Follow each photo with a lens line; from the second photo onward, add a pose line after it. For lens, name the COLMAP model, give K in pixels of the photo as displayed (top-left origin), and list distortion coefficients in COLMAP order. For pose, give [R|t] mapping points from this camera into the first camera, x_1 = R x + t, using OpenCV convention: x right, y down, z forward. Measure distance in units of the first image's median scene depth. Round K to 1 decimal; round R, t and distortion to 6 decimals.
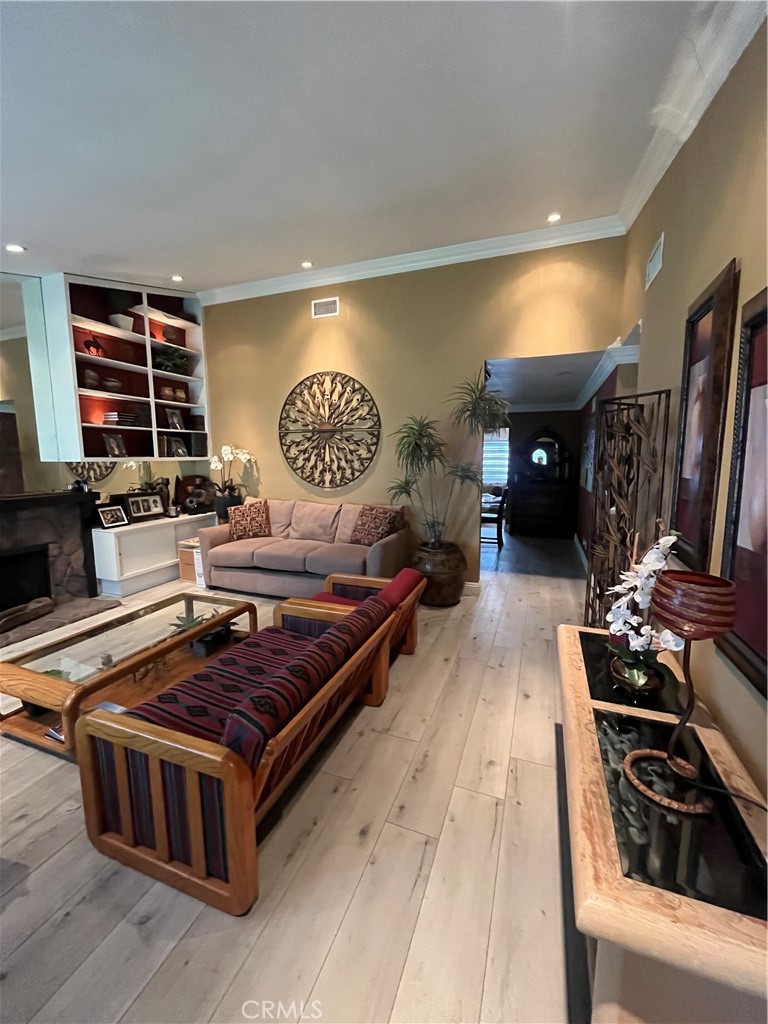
lens RADIAL K [[415.3, 0, 384.7], [0, 415.3, 507.3], [0, 0, 1]] dist [-0.001100, -0.000050]
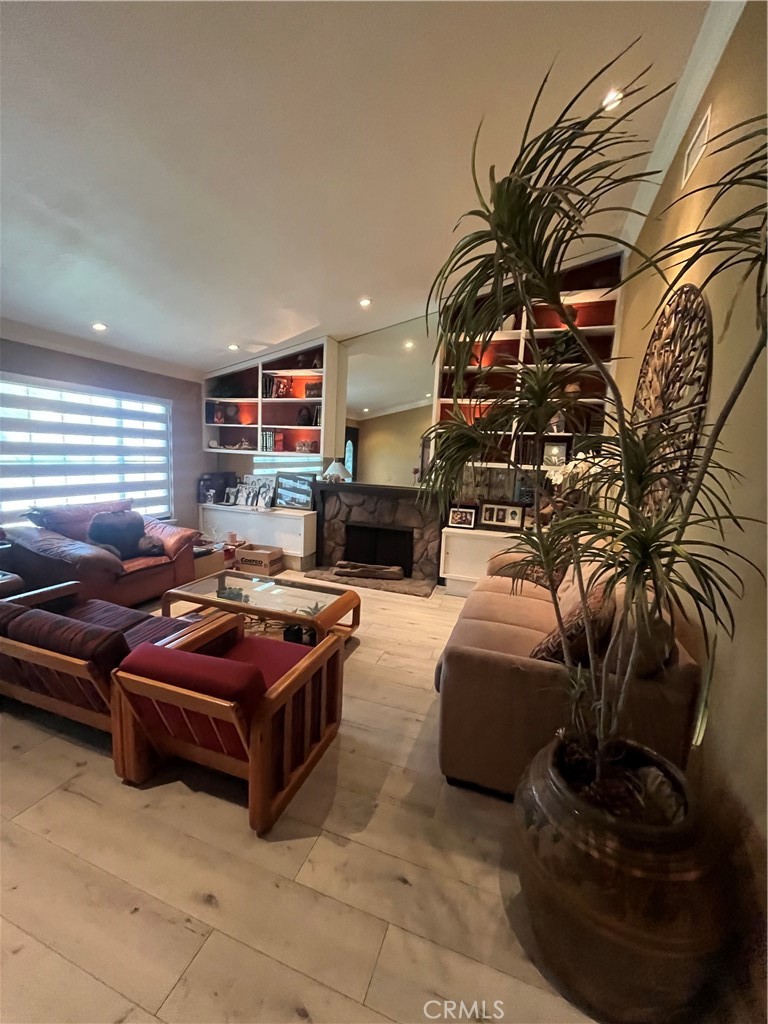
lens RADIAL K [[415.3, 0, 383.8], [0, 415.3, 518.0], [0, 0, 1]] dist [-0.001100, -0.000050]
pose [[0.037297, 0.152758, -0.987560, 0.392067], [-0.176116, 0.973783, 0.143976, -0.100045], [0.983663, 0.168556, 0.063222, 0.790414]]
